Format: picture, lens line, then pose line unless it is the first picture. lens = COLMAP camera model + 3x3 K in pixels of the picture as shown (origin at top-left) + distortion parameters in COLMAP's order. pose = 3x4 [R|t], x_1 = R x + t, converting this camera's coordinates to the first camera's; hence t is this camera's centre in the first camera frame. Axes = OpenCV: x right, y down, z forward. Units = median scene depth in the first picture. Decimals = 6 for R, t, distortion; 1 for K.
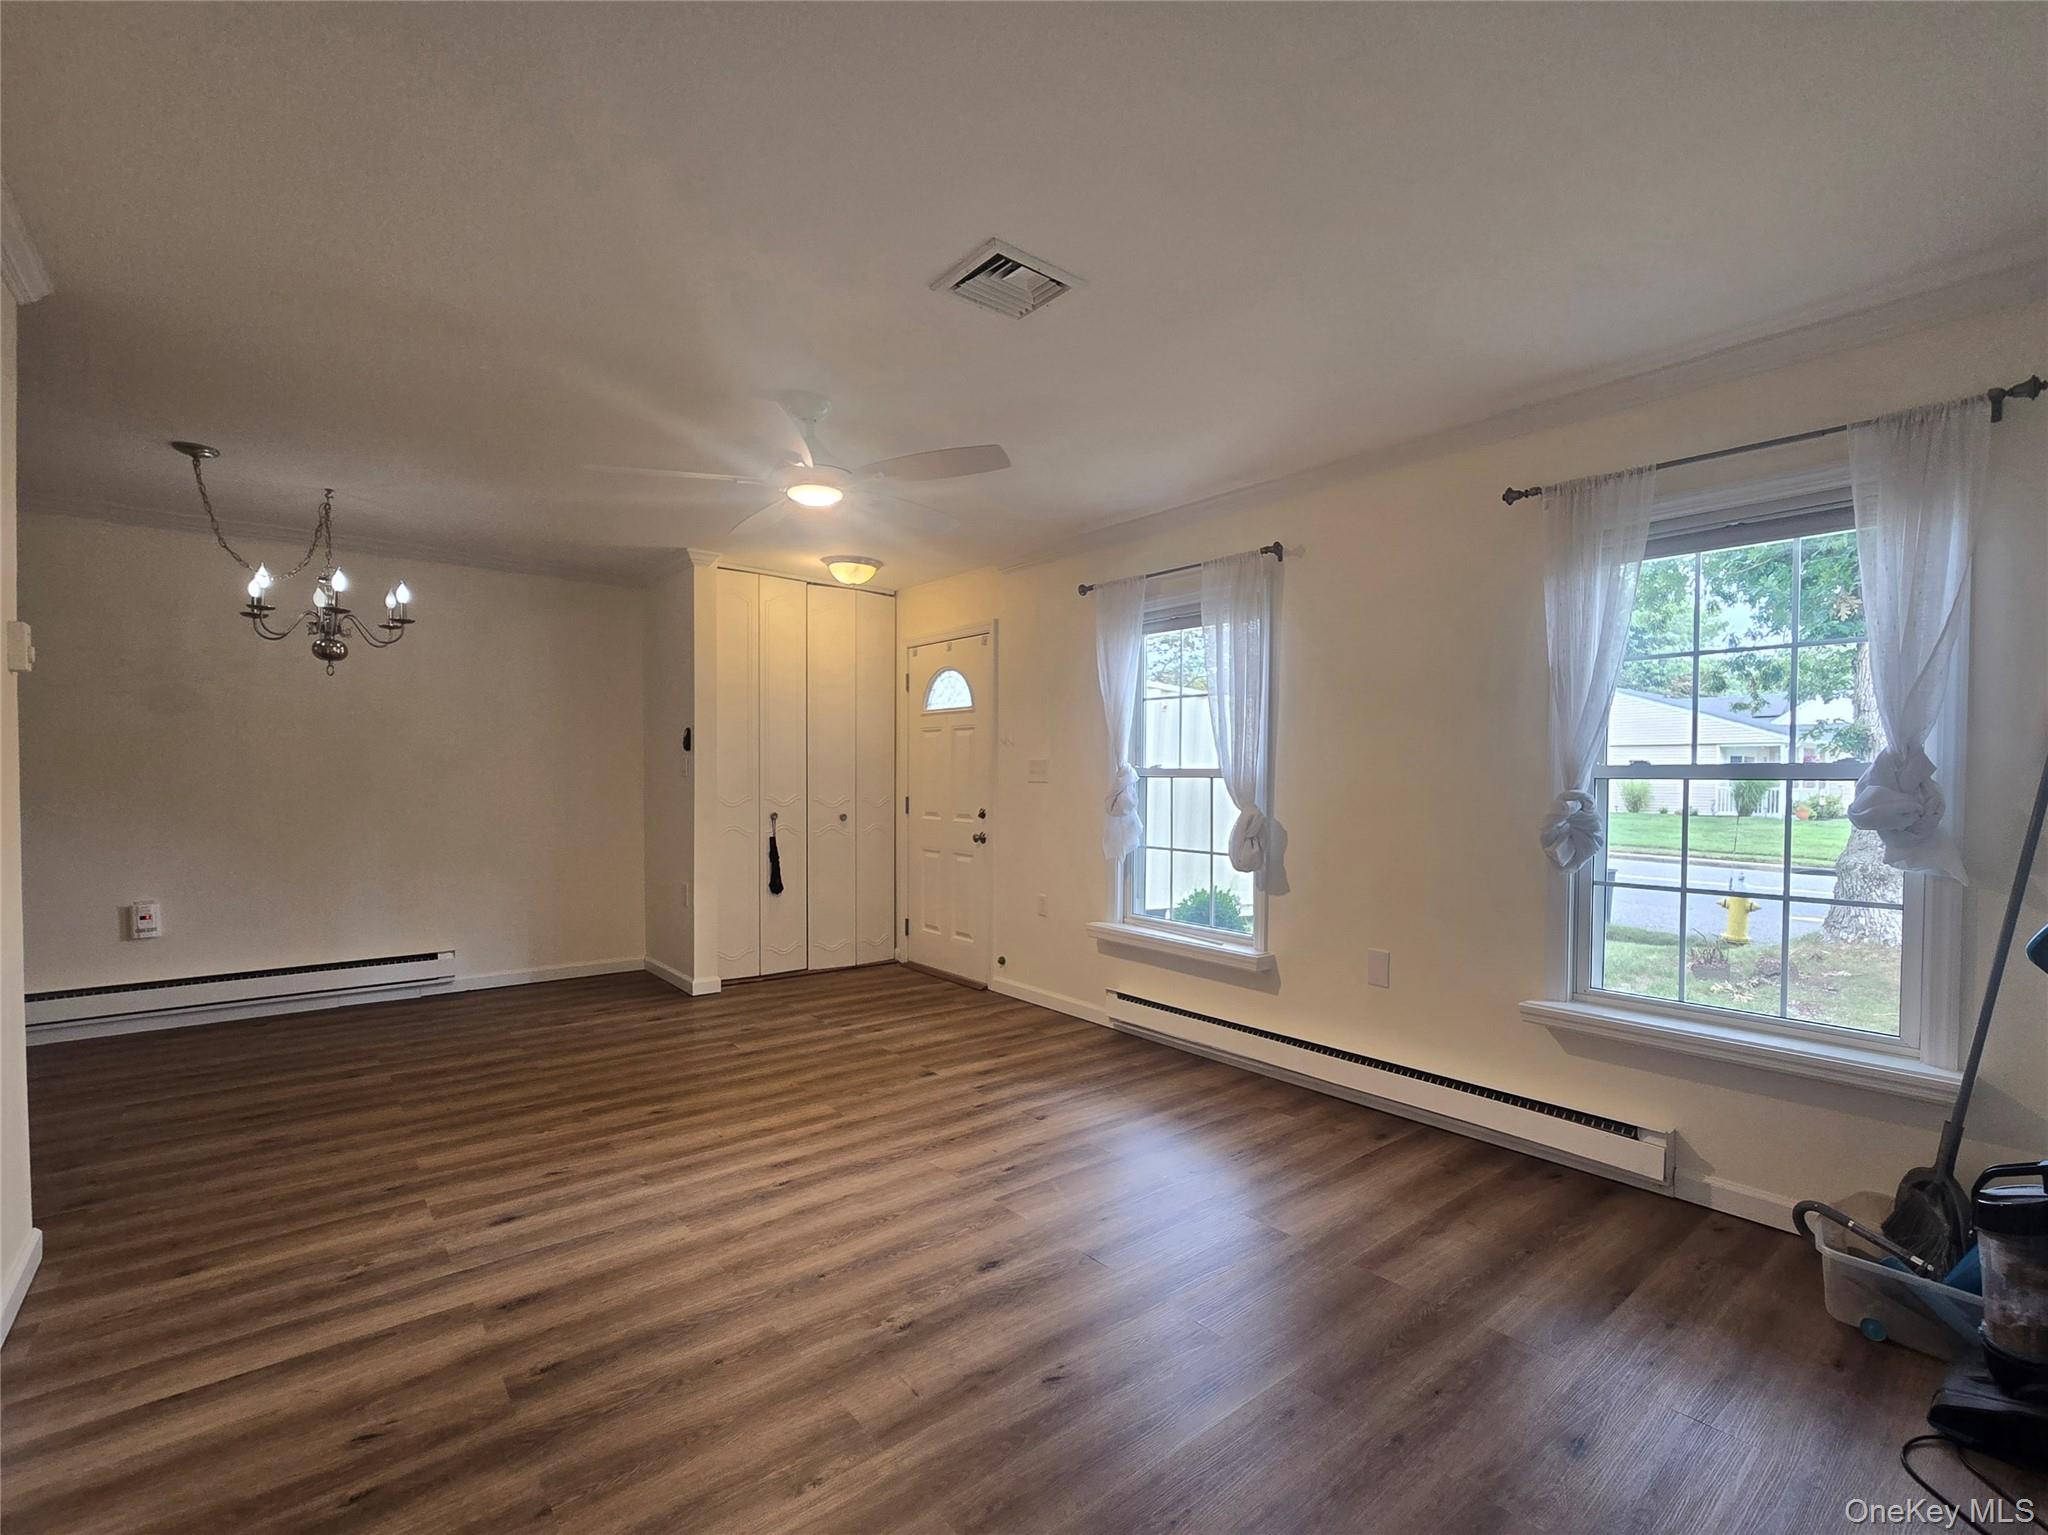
lens RADIAL K [[812.5, 0, 1027.4], [0, 812.5, 792.0], [0, 0, 1]] dist [-0.001200, 0.000340]
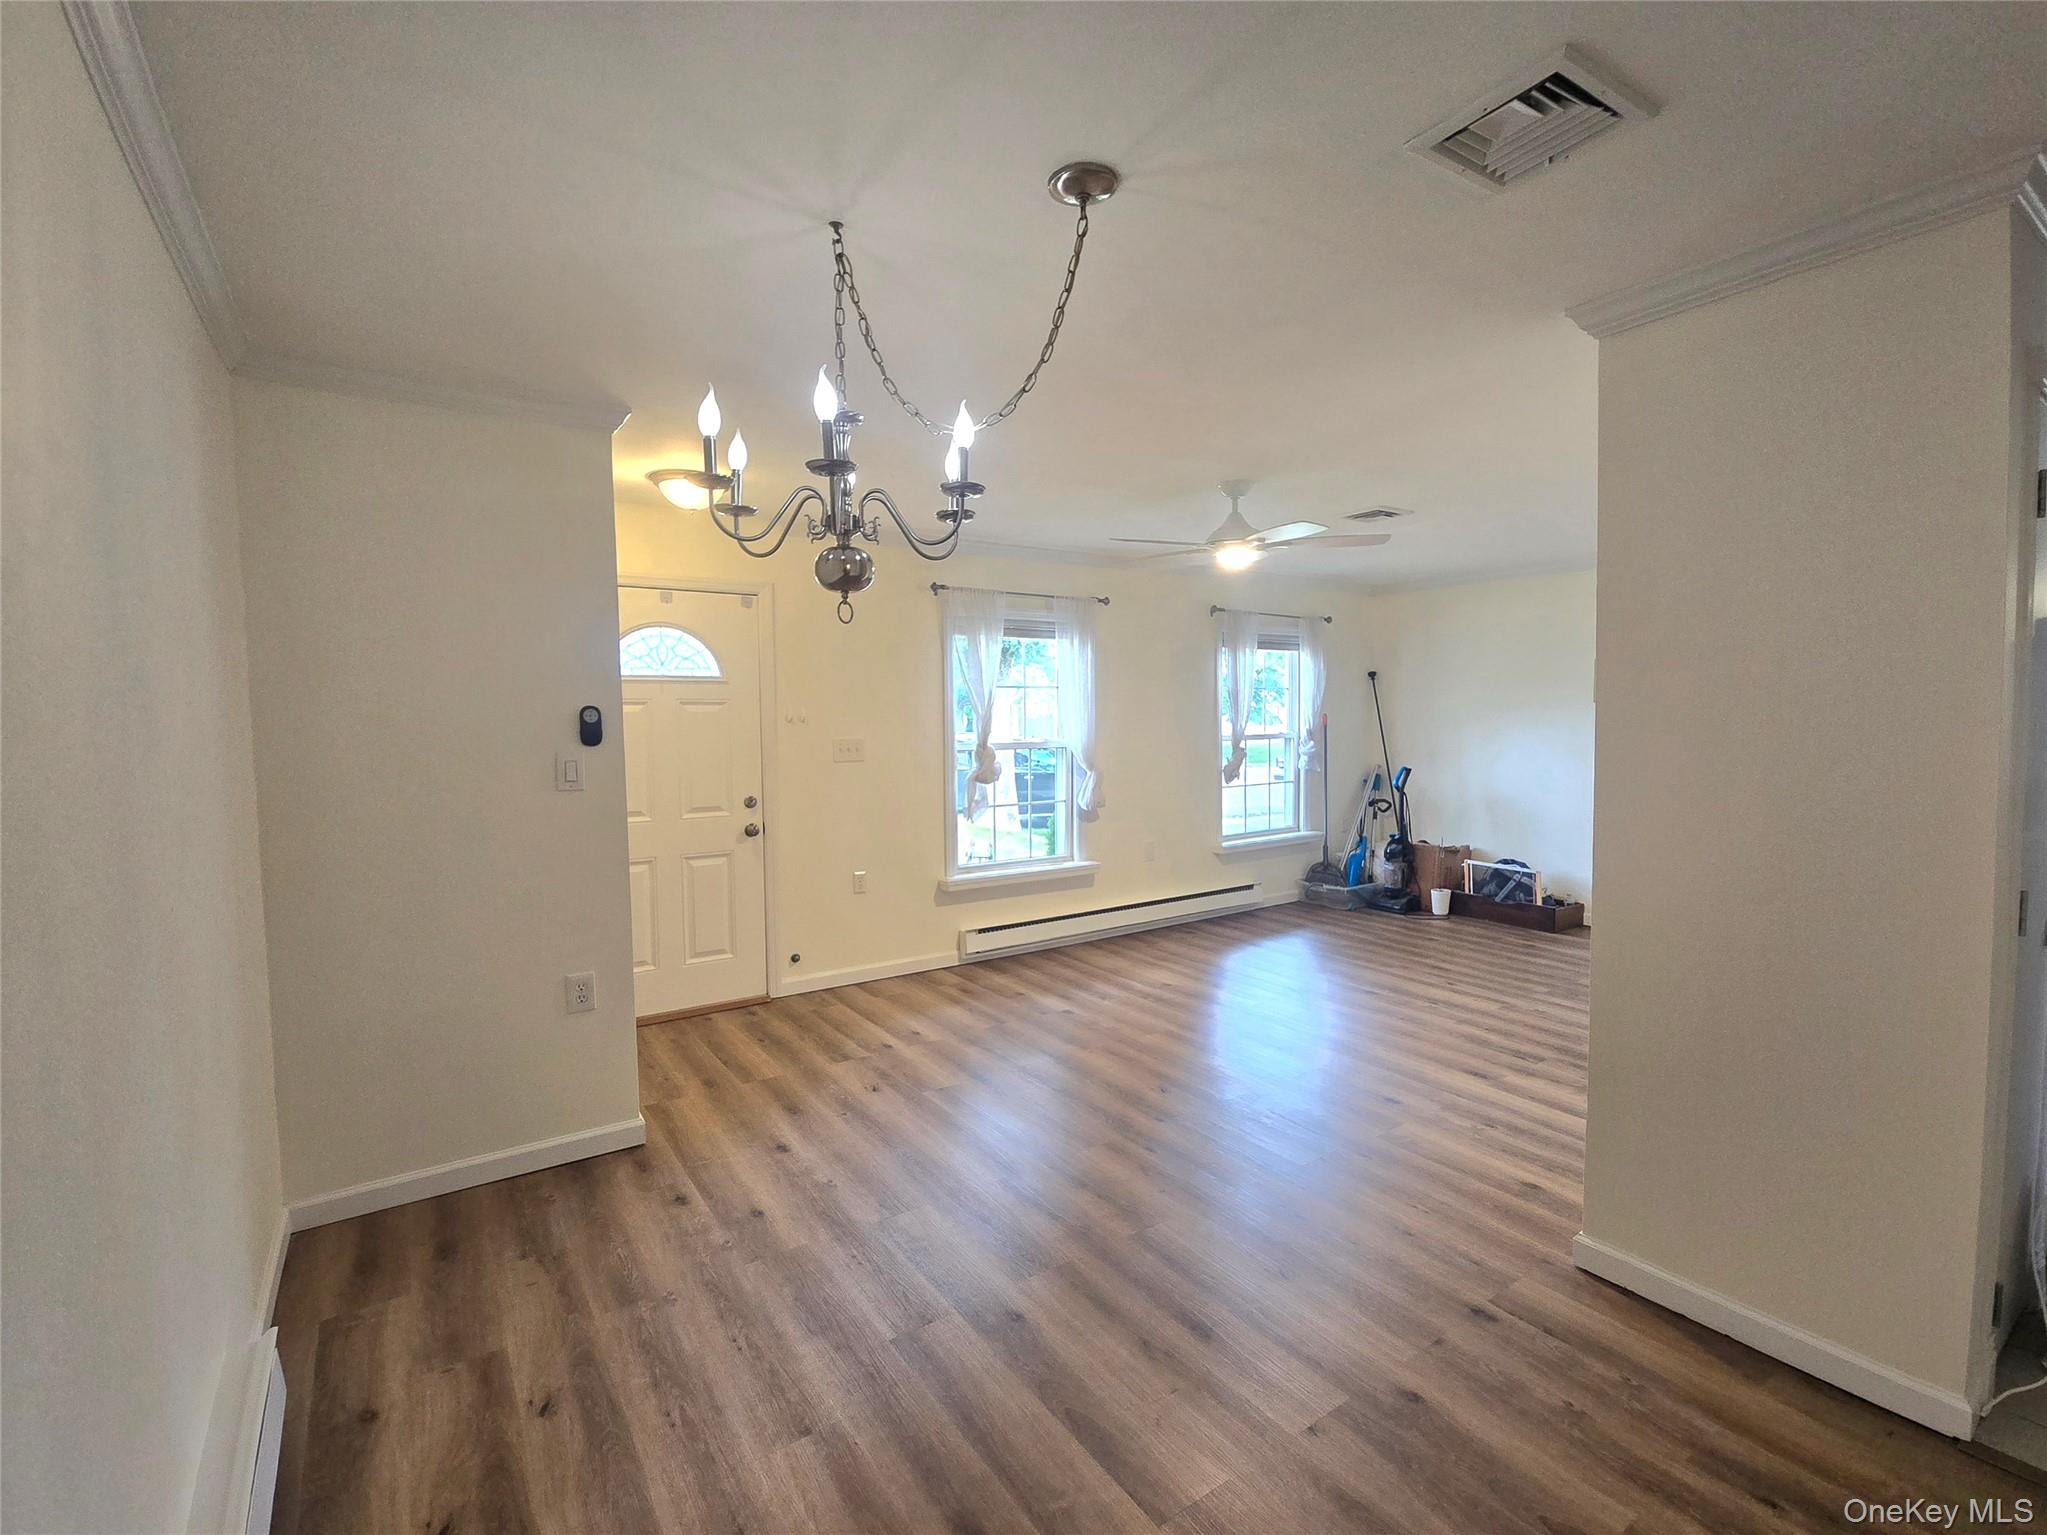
lens RADIAL K [[839.7, 0, 1023.5], [0, 839.7, 767.5], [0, 0, 1]] dist [-0.000151, 0.000364]
pose [[0.227174, -0.070288, 0.971314, -1.121904], [0.038265, 0.997266, 0.063217, -0.074045], [-0.973102, 0.022806, 0.229242, 0.672480]]
